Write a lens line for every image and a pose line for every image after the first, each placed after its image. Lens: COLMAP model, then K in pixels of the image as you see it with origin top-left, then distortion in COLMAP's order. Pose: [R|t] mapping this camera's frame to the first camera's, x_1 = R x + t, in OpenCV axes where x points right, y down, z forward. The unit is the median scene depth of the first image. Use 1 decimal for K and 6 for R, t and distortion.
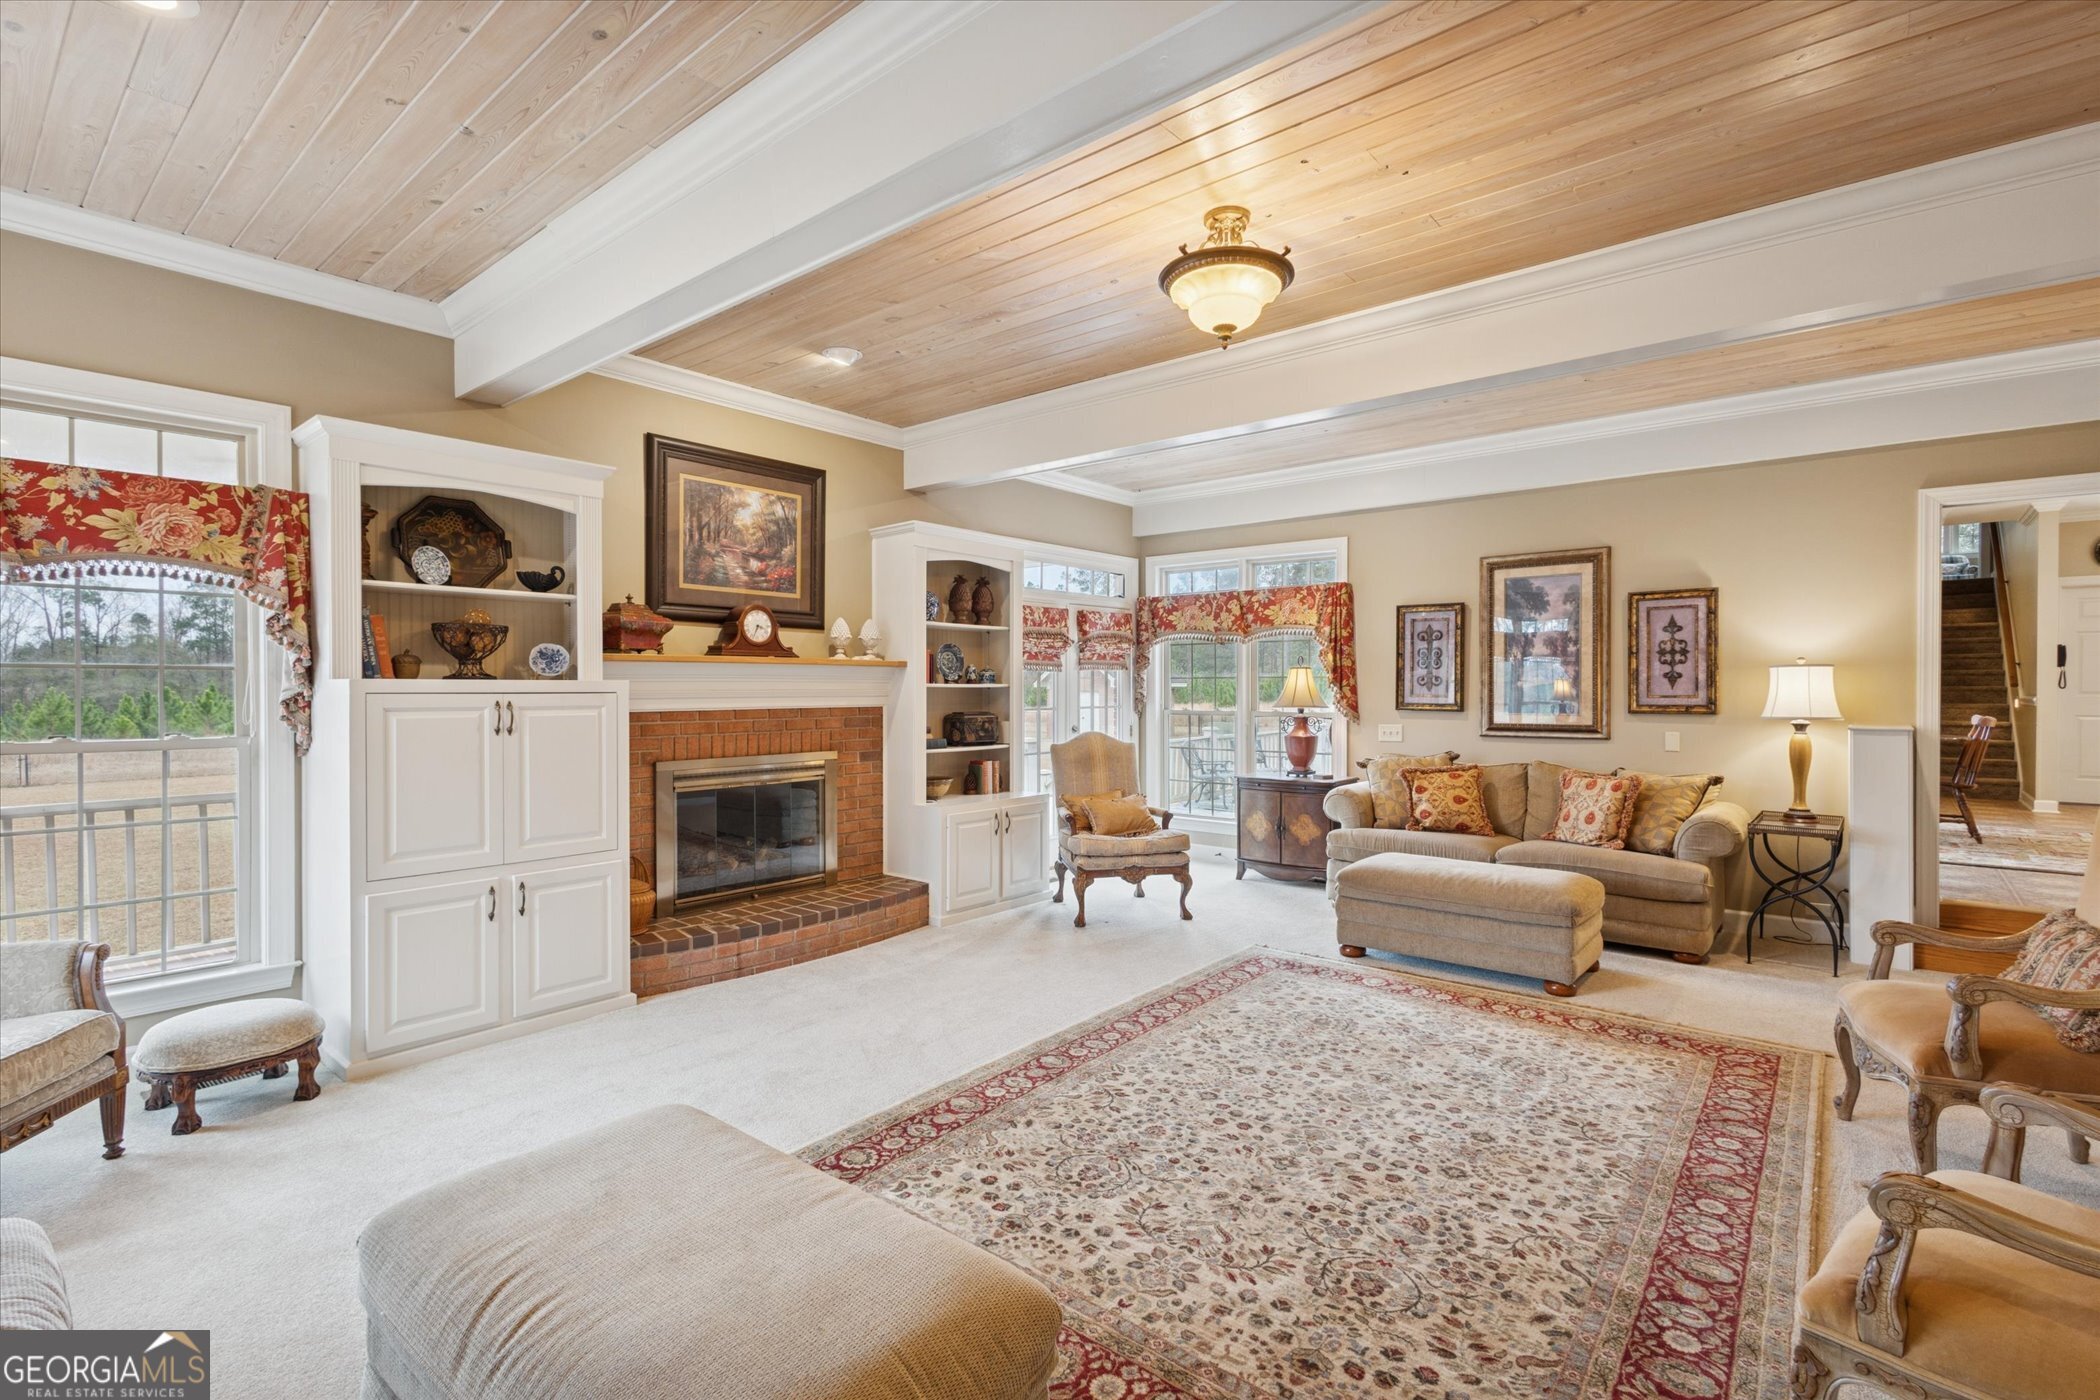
lens RADIAL K [[987.5, 0, 1042.6], [0, 987.5, 678.3], [0, 0, 1]] dist [0.011017, -0.001512]
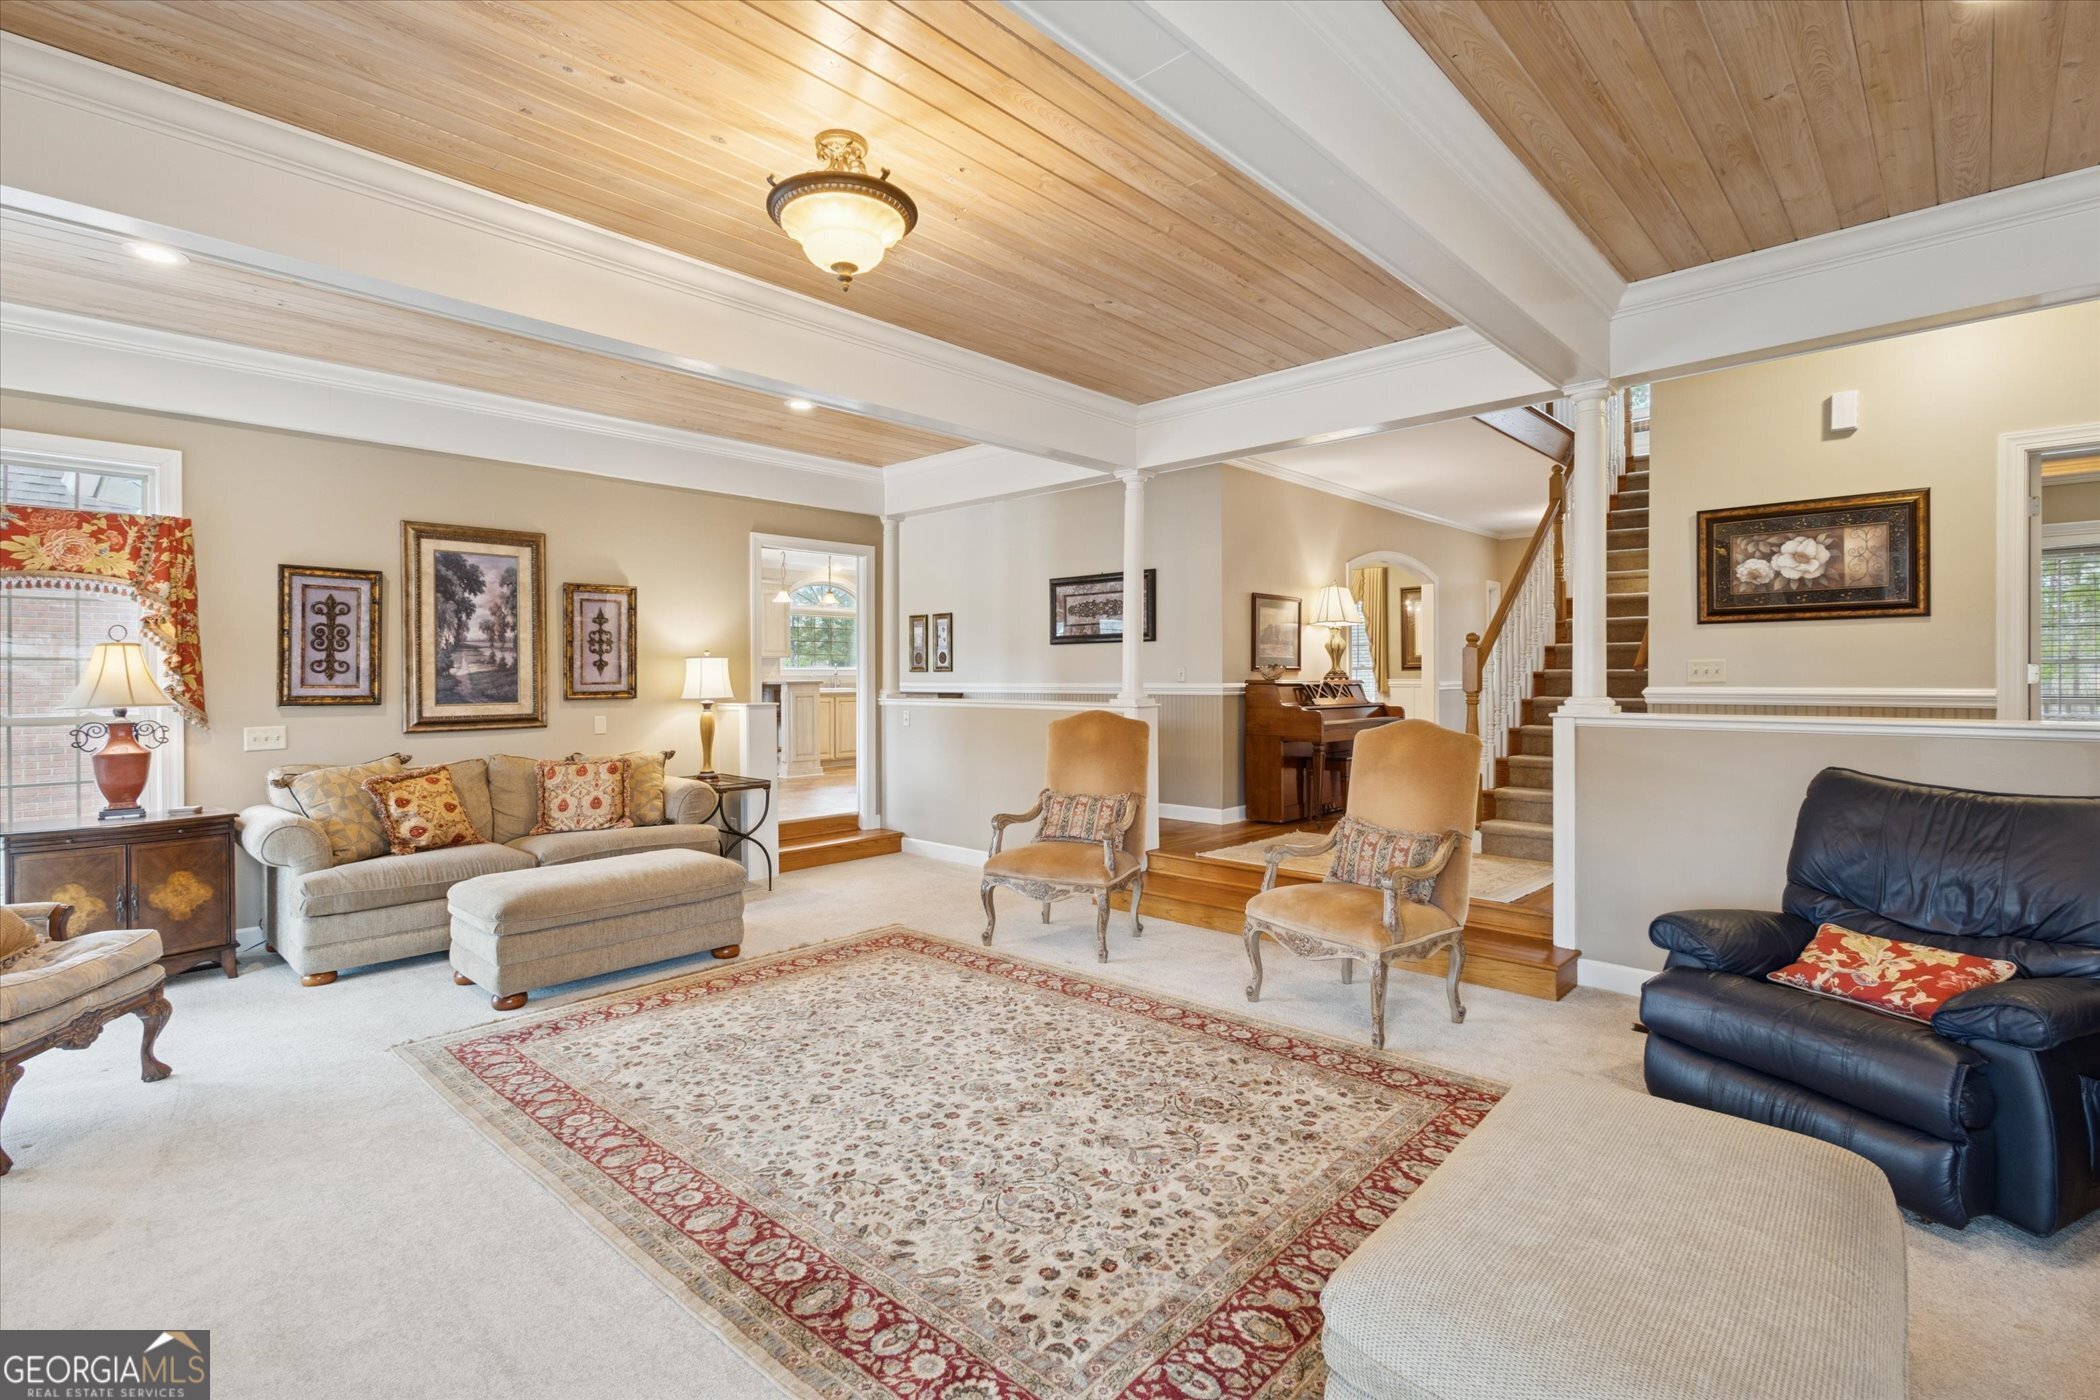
lens RADIAL K [[987.5, 0, 1042.6], [0, 987.5, 678.3], [0, 0, 1]] dist [0.011017, -0.001512]
pose [[0.032312, -0.002501, 0.999475, -0.558596], [-0.005701, 0.999980, 0.002687, 0.009449], [-0.999462, -0.005785, 0.032297, 0.632038]]
